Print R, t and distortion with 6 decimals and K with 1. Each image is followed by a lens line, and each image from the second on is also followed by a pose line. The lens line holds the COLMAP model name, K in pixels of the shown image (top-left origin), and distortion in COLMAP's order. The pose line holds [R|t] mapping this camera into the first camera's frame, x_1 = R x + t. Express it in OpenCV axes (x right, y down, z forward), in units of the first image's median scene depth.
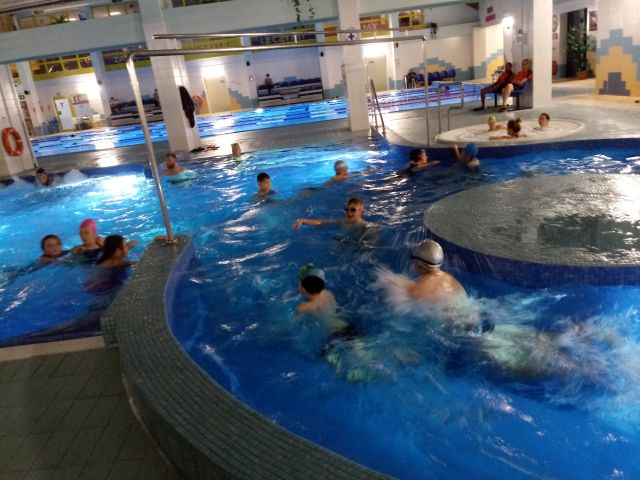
lens RADIAL K [[512.3, 0, 323.6], [0, 512.3, 242.8], [0, 0, 1]] dist [0.052567, -0.087404]
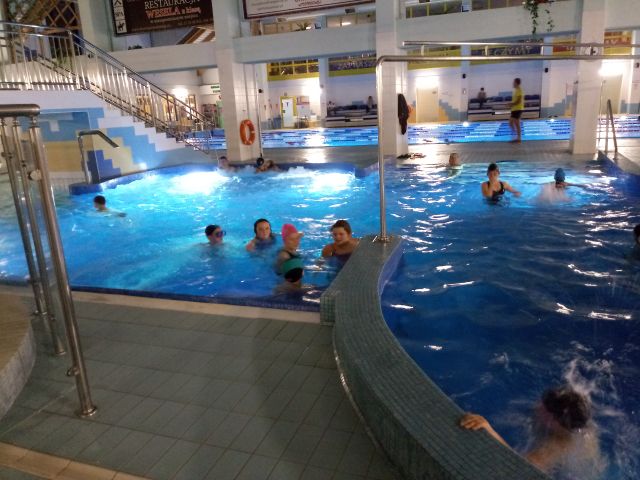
lens RADIAL K [[512.3, 0, 323.6], [0, 512.3, 242.8], [0, 0, 1]] dist [0.052567, -0.087404]
pose [[0.926021, 0.164459, -0.339761, -0.016165], [-0.171173, 0.985187, 0.010341, 0.004705], [0.336429, 0.048582, 0.940455, -0.004827]]
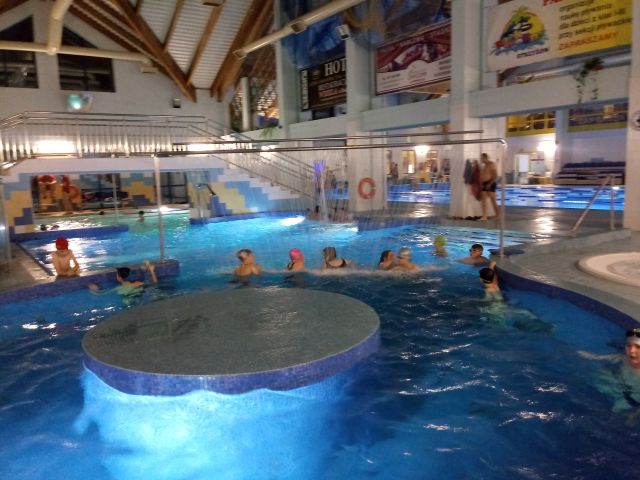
lens RADIAL K [[512.3, 0, 323.6], [0, 512.3, 242.8], [0, 0, 1]] dist [0.052567, -0.087404]
pose [[0.548490, 0.221141, -0.806384, 0.402568], [-0.291530, 0.954455, 0.063453, -0.098462], [0.783689, 0.200282, 0.587979, 0.130378]]
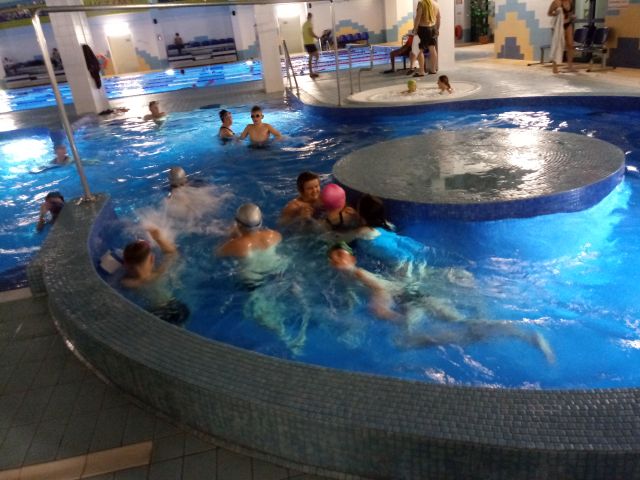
lens RADIAL K [[512.3, 0, 323.6], [0, 512.3, 242.8], [0, 0, 1]] dist [0.052567, -0.087404]
pose [[0.987917, -0.042867, 0.148936, 0.001832], [0.032945, 0.997110, 0.068458, 0.008655], [-0.151440, -0.062724, 0.986474, -0.024096]]
